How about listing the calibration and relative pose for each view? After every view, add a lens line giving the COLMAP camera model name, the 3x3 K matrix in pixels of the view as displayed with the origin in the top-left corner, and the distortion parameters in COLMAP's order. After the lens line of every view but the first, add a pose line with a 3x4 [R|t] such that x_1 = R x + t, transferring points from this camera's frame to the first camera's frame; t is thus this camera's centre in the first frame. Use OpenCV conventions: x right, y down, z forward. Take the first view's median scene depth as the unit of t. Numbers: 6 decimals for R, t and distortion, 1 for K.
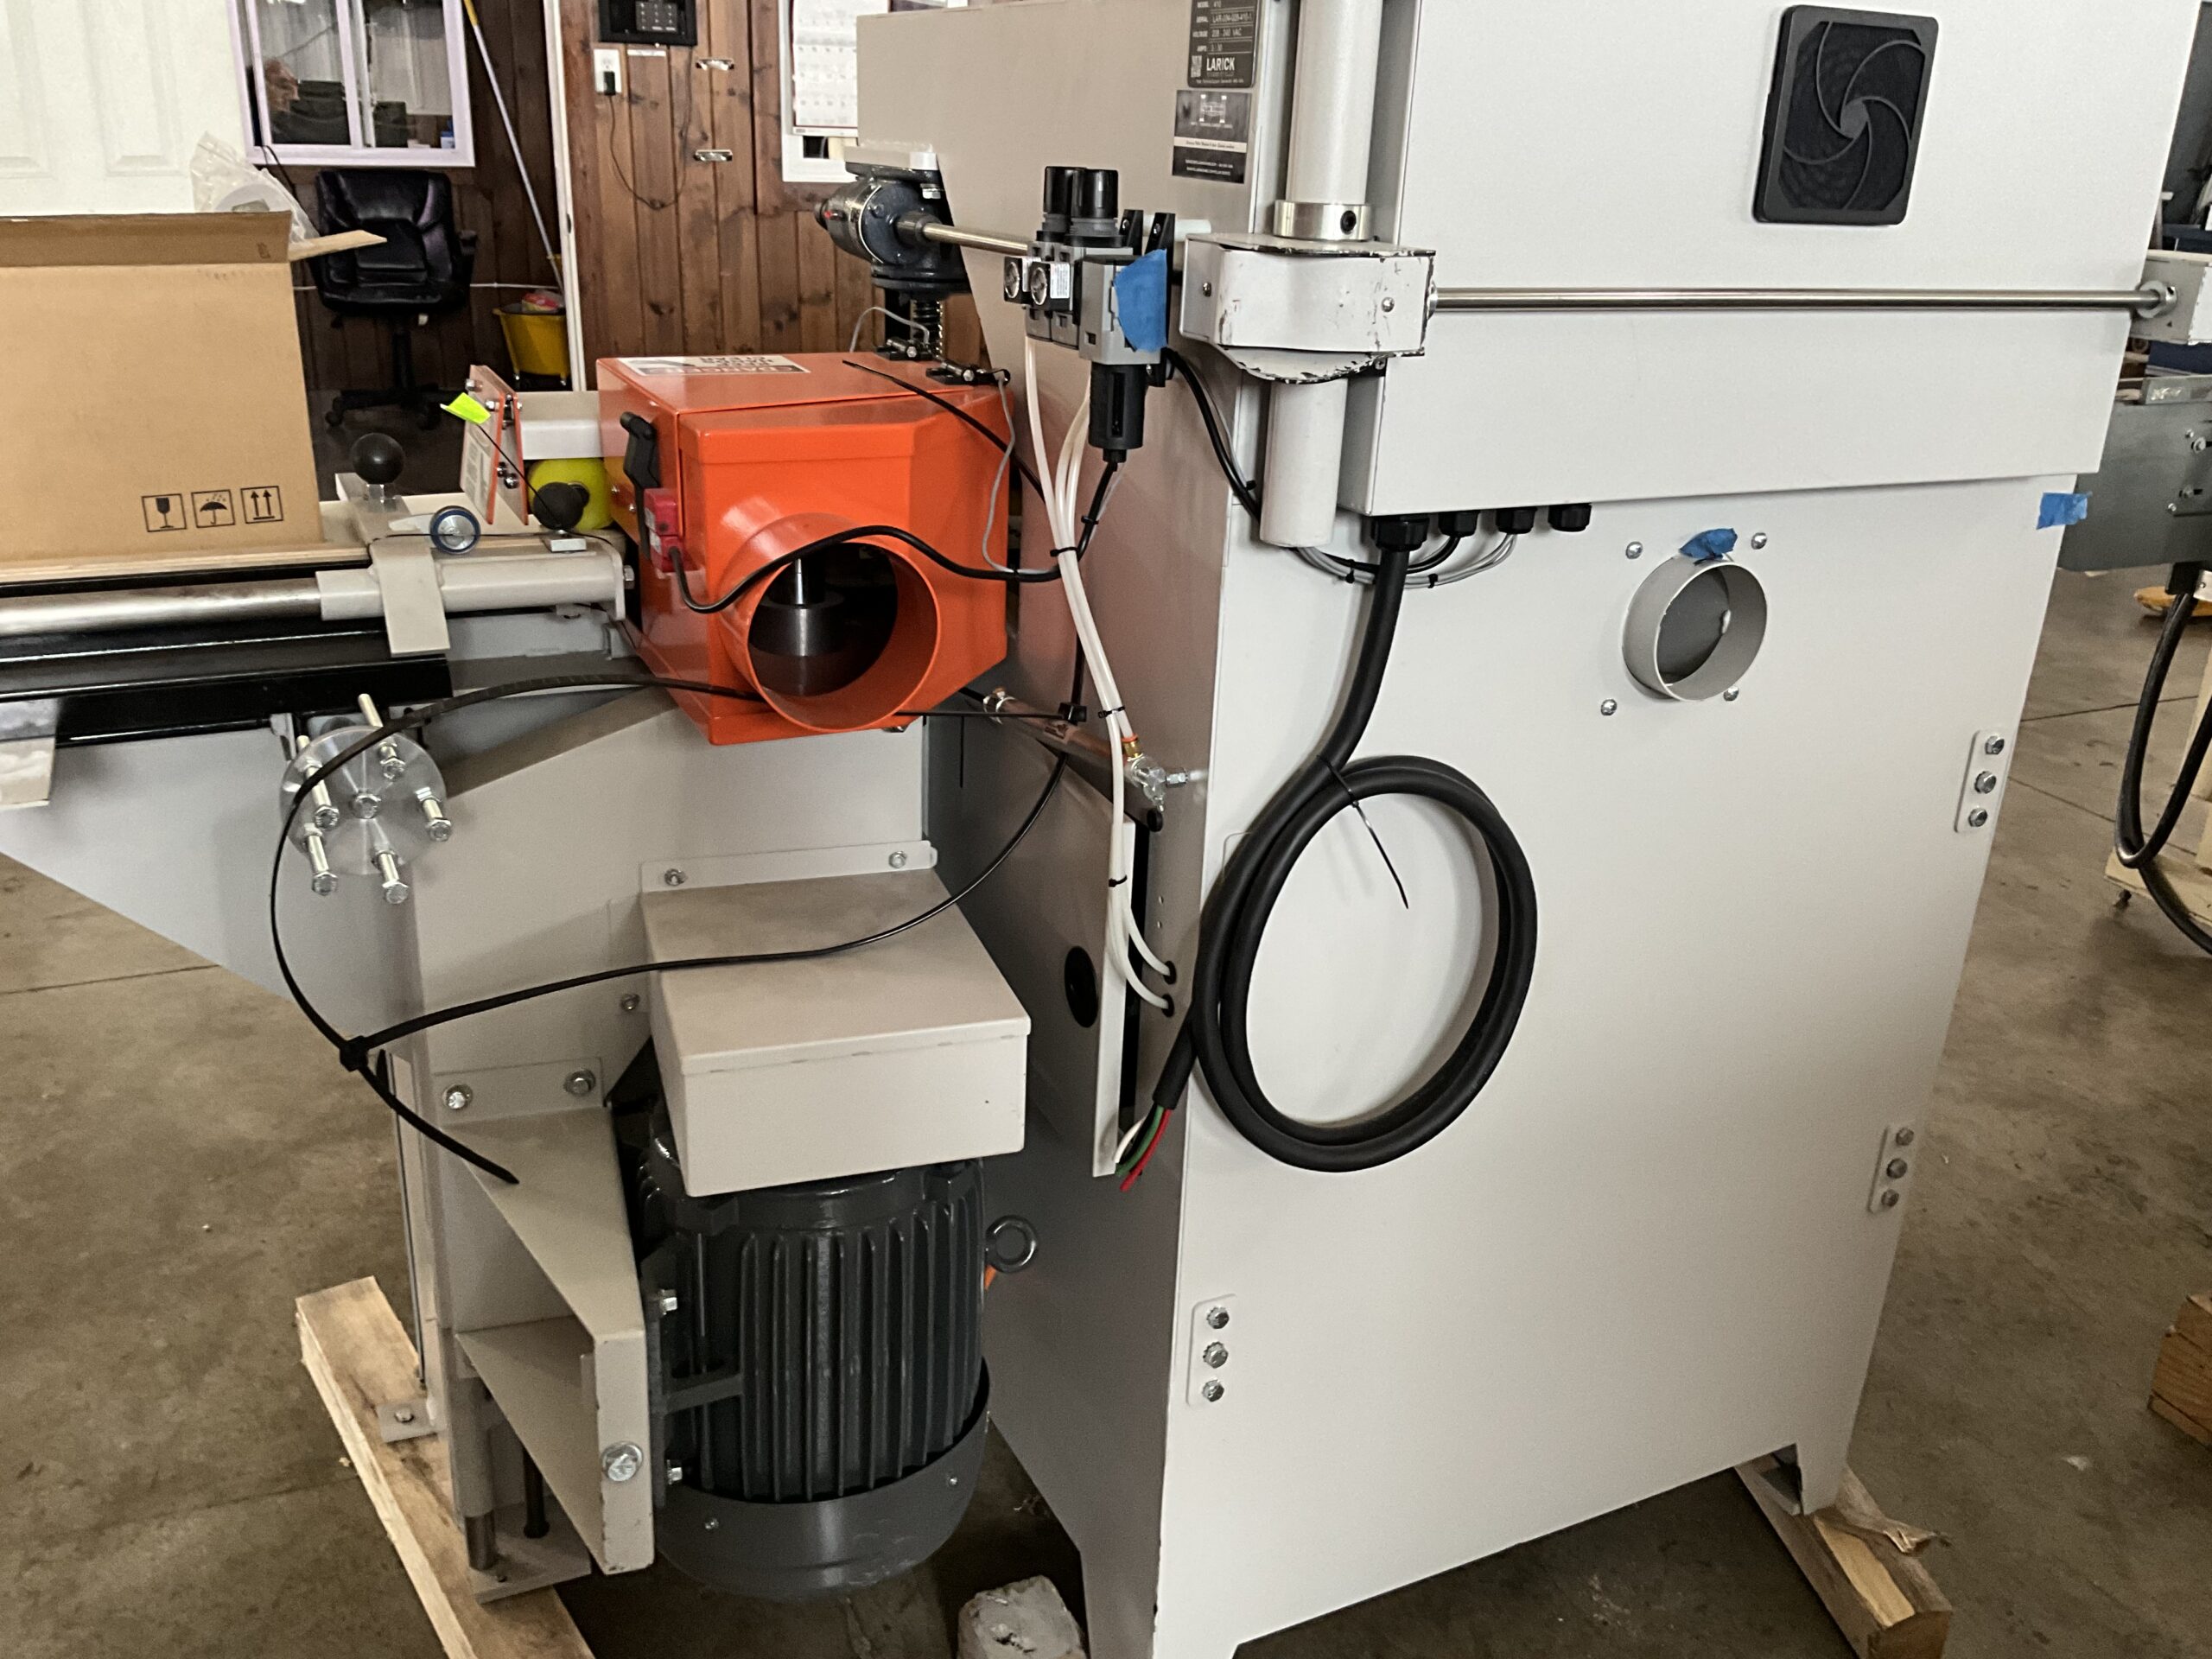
lens RADIAL K [[1853.6, 0, 1102.2], [0, 1853.6, 824.8], [0, 0, 1]] dist [0.041204, -0.081889]
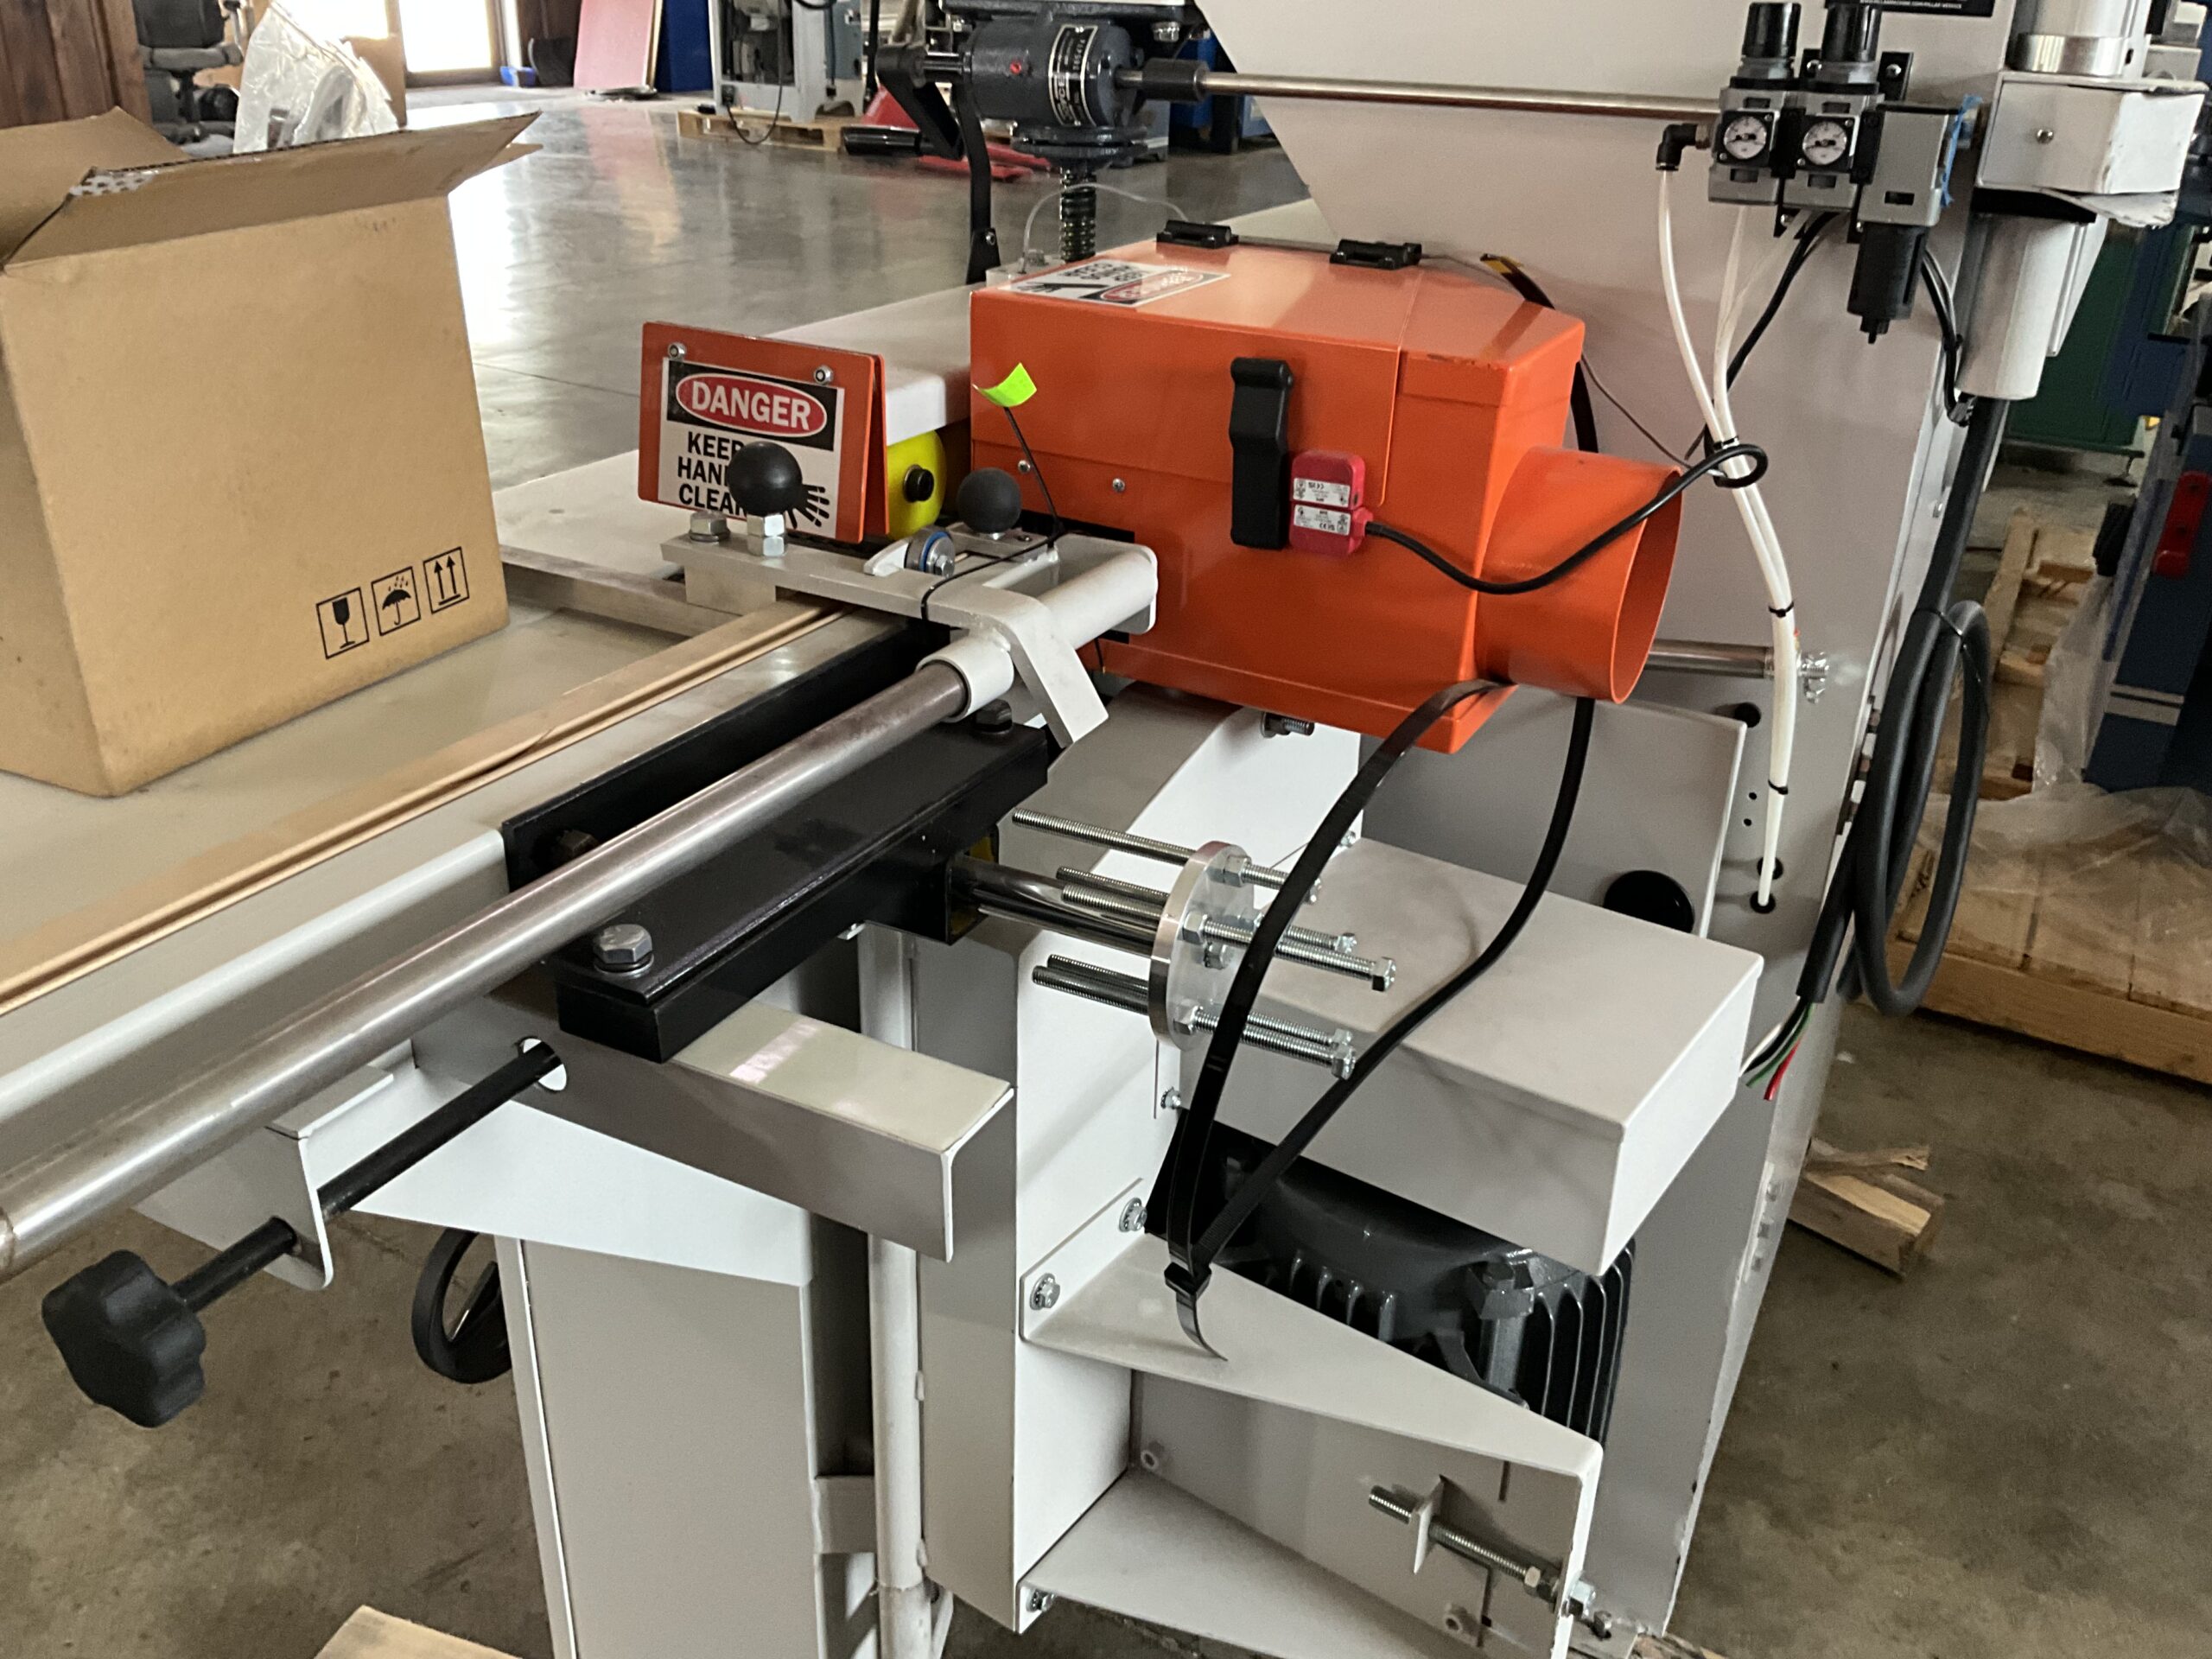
lens RADIAL K [[1853.6, 0, 1102.5], [0, 1853.6, 823.9], [0, 0, 1]] dist [0.041204, -0.081889]
pose [[0.802294, -0.269765, 0.532496, -0.641390], [0.216903, 0.962830, 0.160973, -0.146438], [-0.556128, -0.013647, 0.830985, 0.340666]]
